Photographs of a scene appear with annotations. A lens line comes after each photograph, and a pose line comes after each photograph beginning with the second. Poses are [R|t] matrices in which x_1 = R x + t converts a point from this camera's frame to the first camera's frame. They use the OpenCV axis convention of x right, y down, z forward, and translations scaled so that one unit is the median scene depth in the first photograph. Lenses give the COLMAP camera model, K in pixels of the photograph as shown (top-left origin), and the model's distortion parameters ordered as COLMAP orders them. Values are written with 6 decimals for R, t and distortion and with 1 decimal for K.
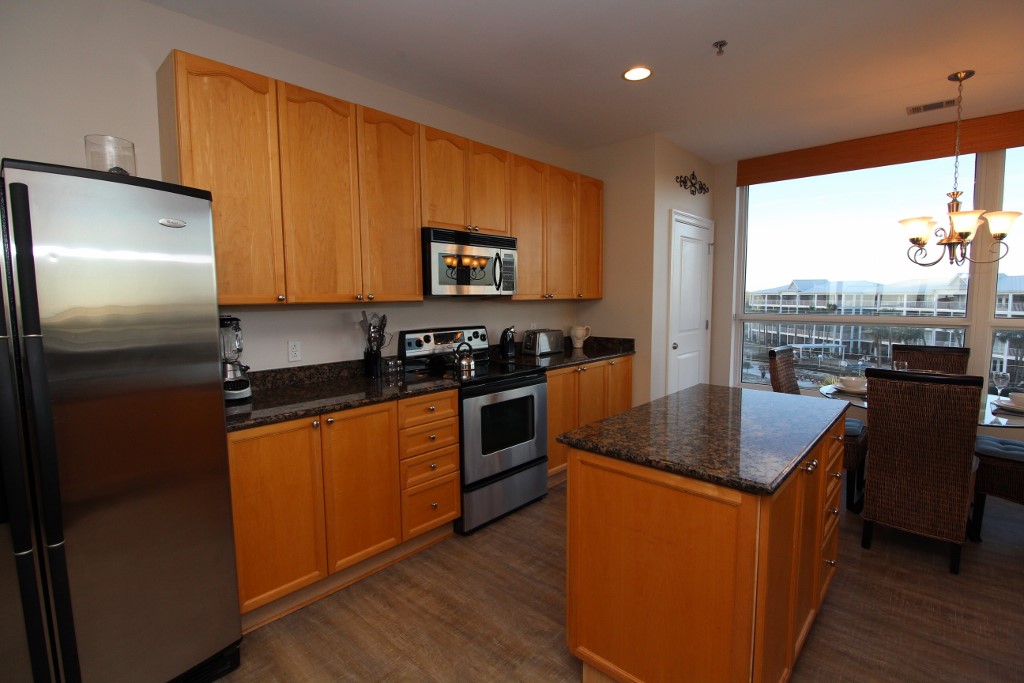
lens RADIAL K [[489.3, 0, 512.0], [0, 489.3, 341.5], [0, 0, 1]] dist [-0.017972, -0.001080]
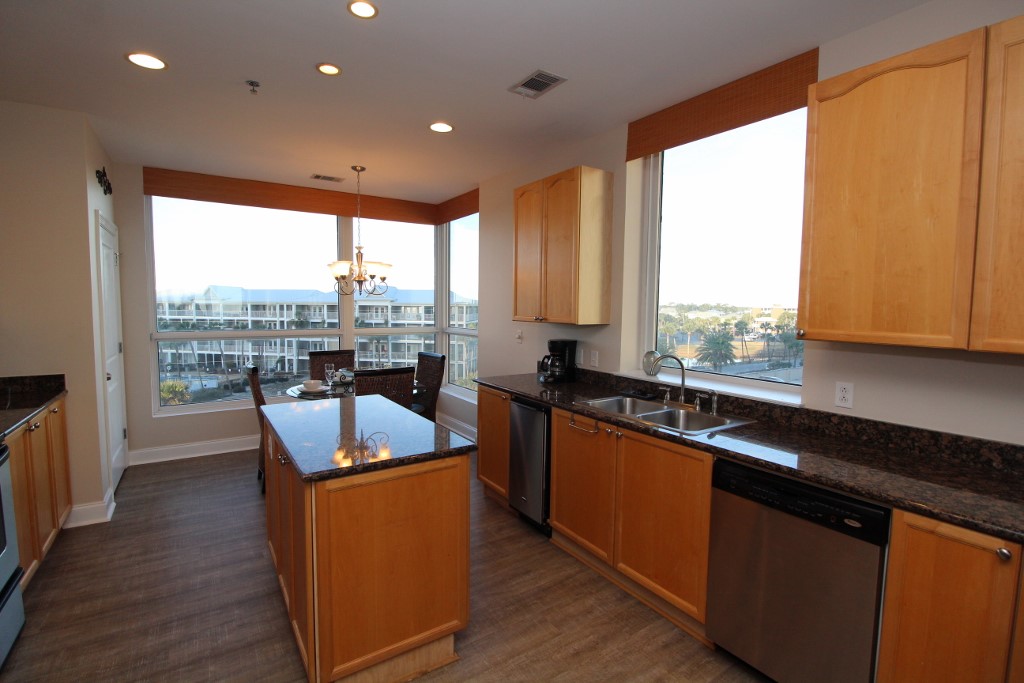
lens RADIAL K [[486.5, 0, 512.0], [0, 486.5, 341.5], [0, 0, 1]] dist [-0.005091, -0.000448]
pose [[0.225288, -0.065471, 0.972090, -0.355382], [0.079178, 0.995670, 0.048710, -0.041625], [-0.971070, 0.065994, 0.229496, 0.170861]]
